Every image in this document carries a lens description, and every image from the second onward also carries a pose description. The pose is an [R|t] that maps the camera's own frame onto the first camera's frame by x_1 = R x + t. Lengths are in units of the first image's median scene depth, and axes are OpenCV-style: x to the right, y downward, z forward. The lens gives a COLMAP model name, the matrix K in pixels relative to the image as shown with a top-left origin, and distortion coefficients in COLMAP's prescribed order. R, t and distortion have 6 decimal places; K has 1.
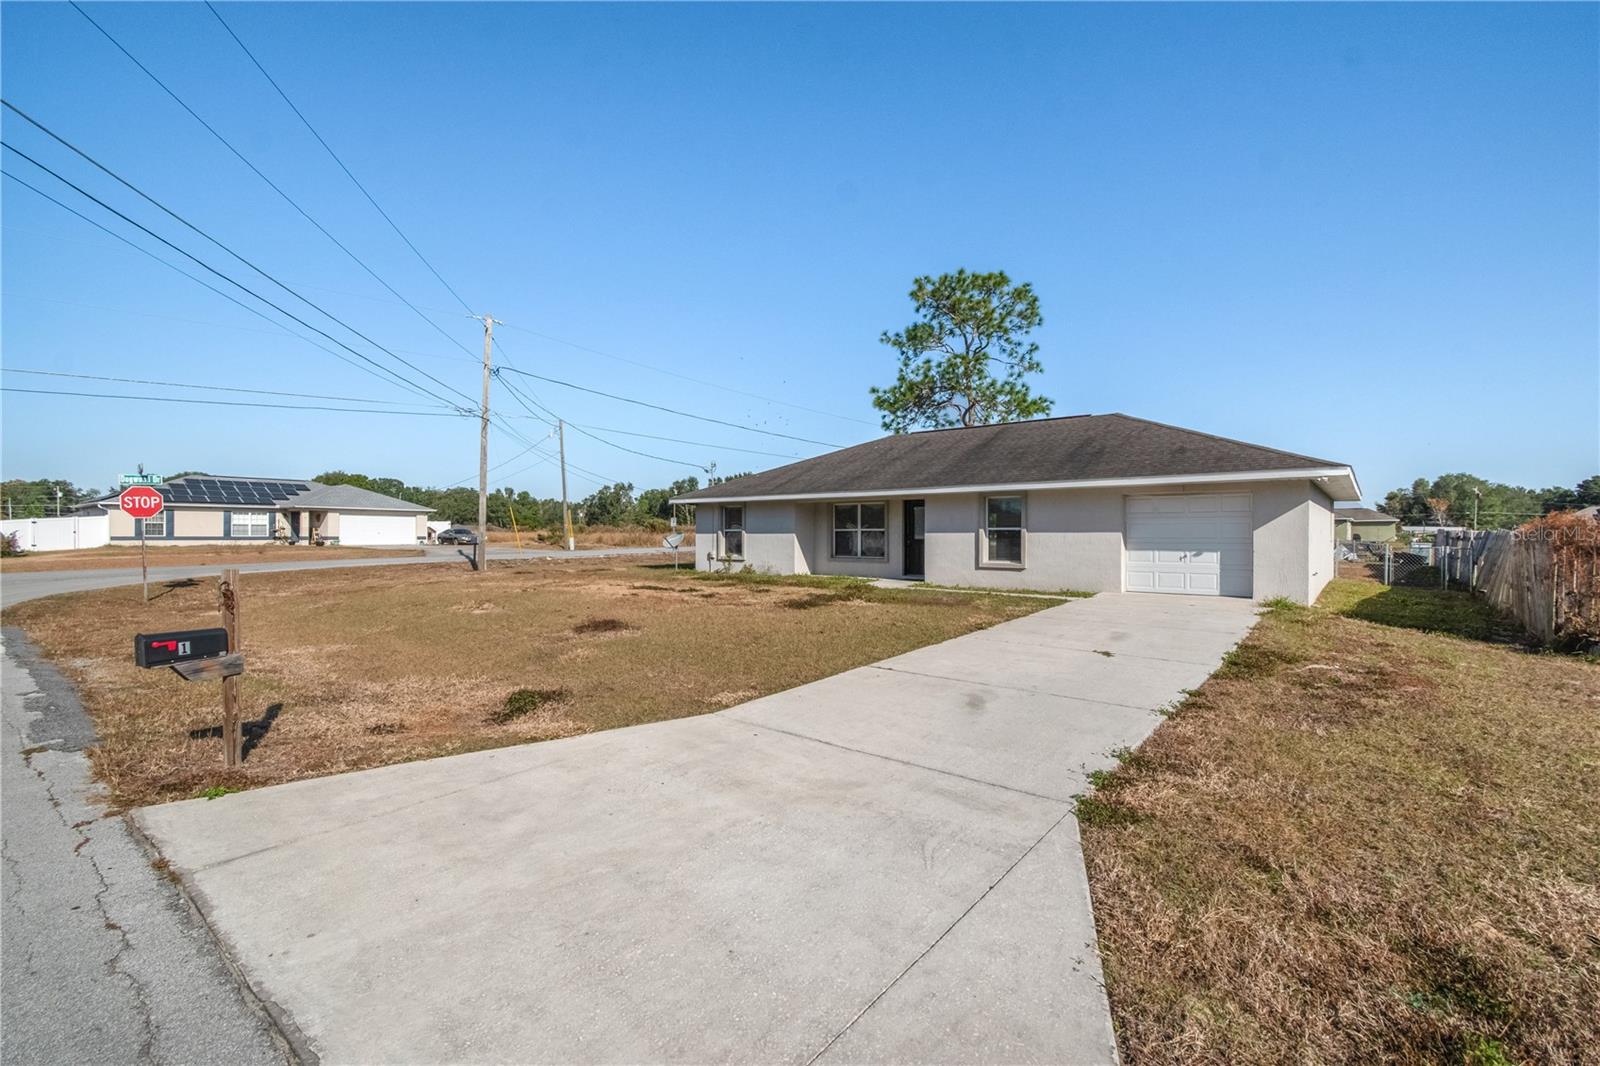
lens RADIAL K [[723.5, 0, 799.4], [0, 723.5, 524.4], [0, 0, 1]] dist [0.001606, 0.000621]
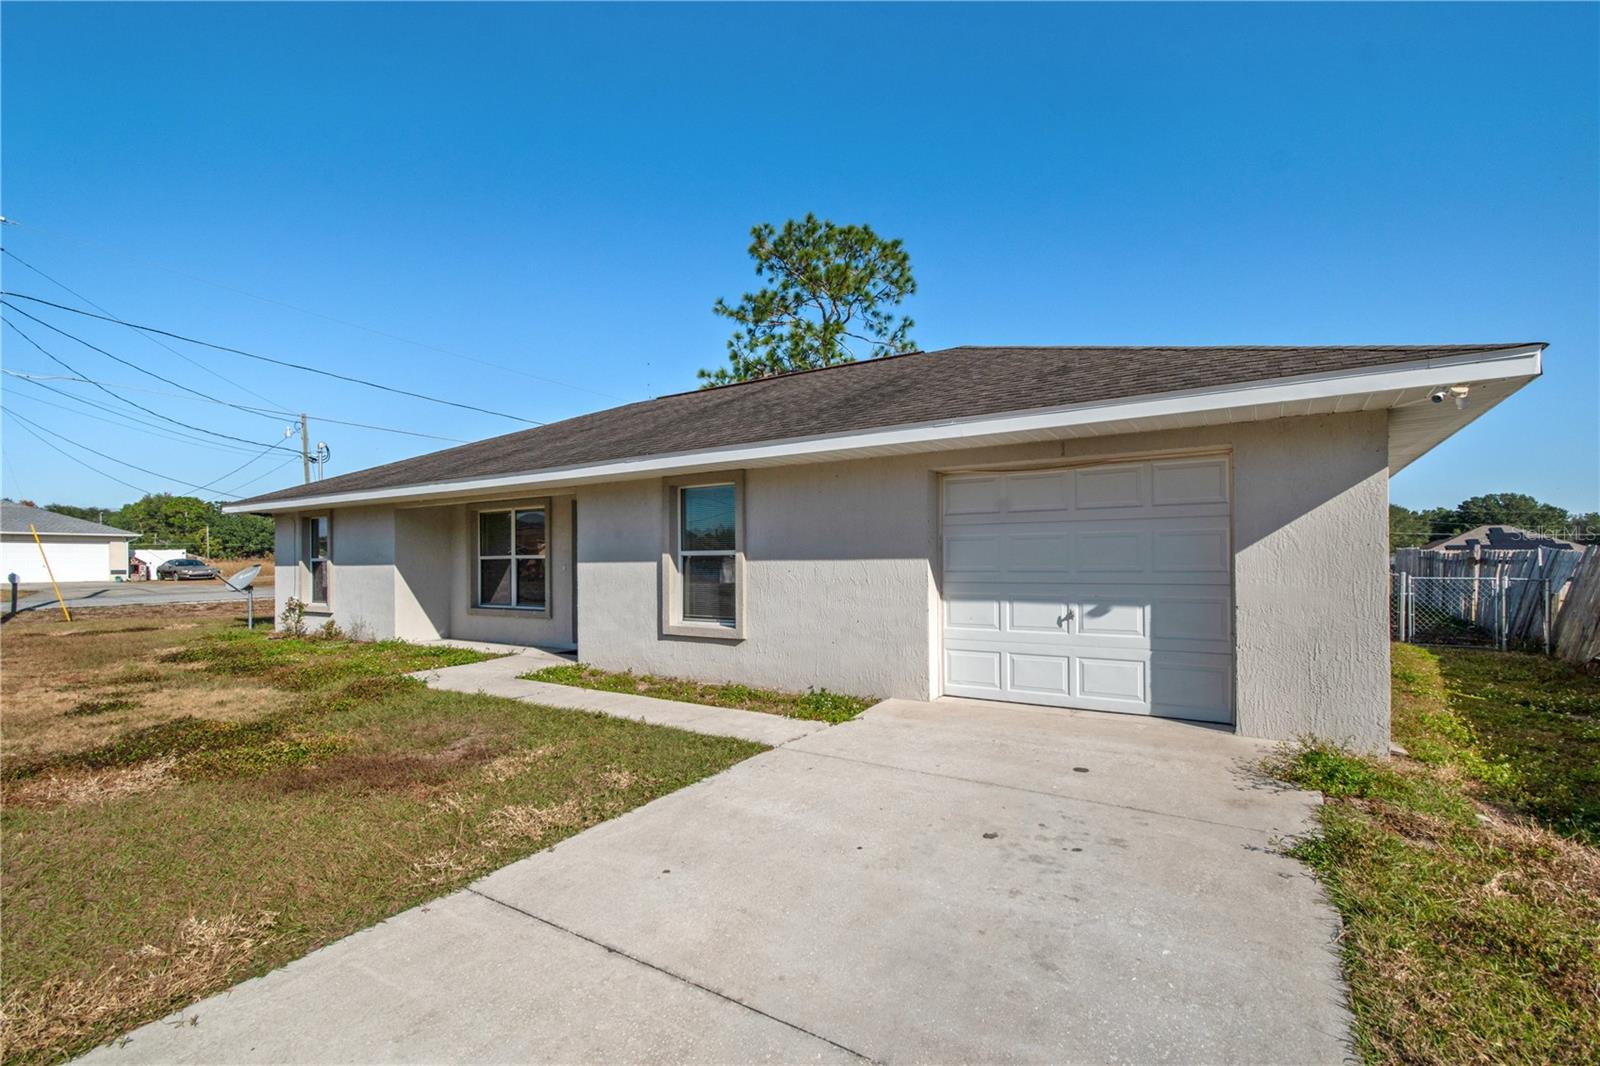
lens RADIAL K [[723.5, 0, 801.7], [0, 723.5, 541.5], [0, 0, 1]] dist [0.001606, 0.000621]
pose [[0.995012, -0.007206, 0.099498, 0.133999], [0.008370, 0.999901, -0.011281, 0.002050], [-0.099406, 0.012058, 0.994974, 0.237941]]
